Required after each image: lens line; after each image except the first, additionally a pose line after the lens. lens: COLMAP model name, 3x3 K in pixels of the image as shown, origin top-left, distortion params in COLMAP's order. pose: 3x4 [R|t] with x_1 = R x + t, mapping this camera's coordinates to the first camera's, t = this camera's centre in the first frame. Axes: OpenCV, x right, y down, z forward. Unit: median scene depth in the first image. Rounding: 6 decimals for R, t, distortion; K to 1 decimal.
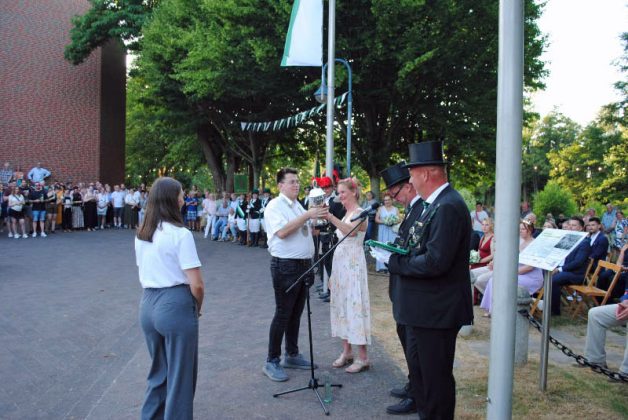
lens RADIAL K [[641.0, 0, 294.7], [0, 641.0, 212.2], [0, 0, 1]] dist [-0.084870, -0.015932]
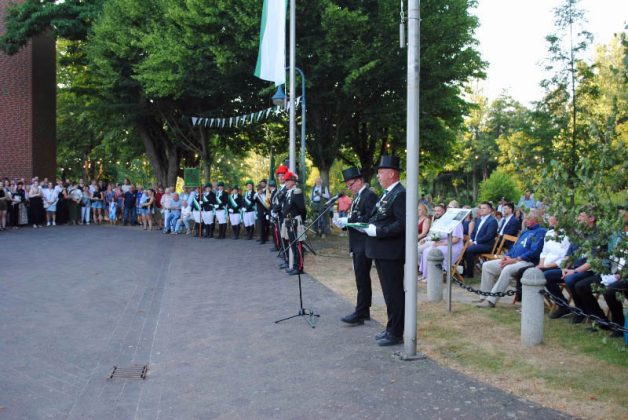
lens RADIAL K [[936.7, 0, 314.0], [0, 936.7, 230.5], [0, 0, 1]] dist [-0.044163, 0.033014]
pose [[0.989577, -0.021654, 0.142365, -0.111897], [0.018446, 0.999546, 0.023813, 0.008790], [-0.142816, -0.020939, 0.989528, -0.532177]]
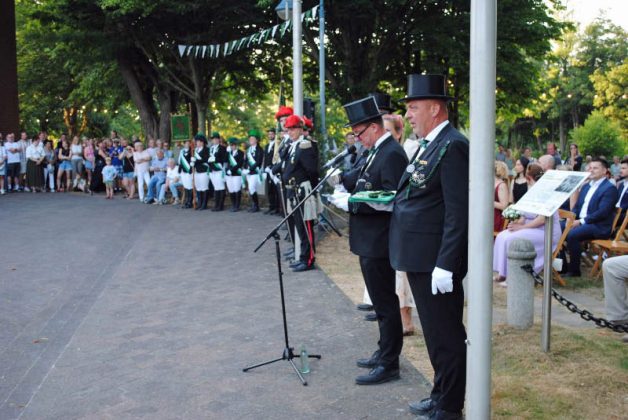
lens RADIAL K [[936.7, 0, 314.0], [0, 936.7, 230.5], [0, 0, 1]] dist [-0.044163, 0.033014]
pose [[0.997144, -0.033293, 0.067794, -0.007351], [0.028525, 0.997130, 0.070125, 0.004126], [-0.069934, -0.067991, 0.995232, -0.121047]]
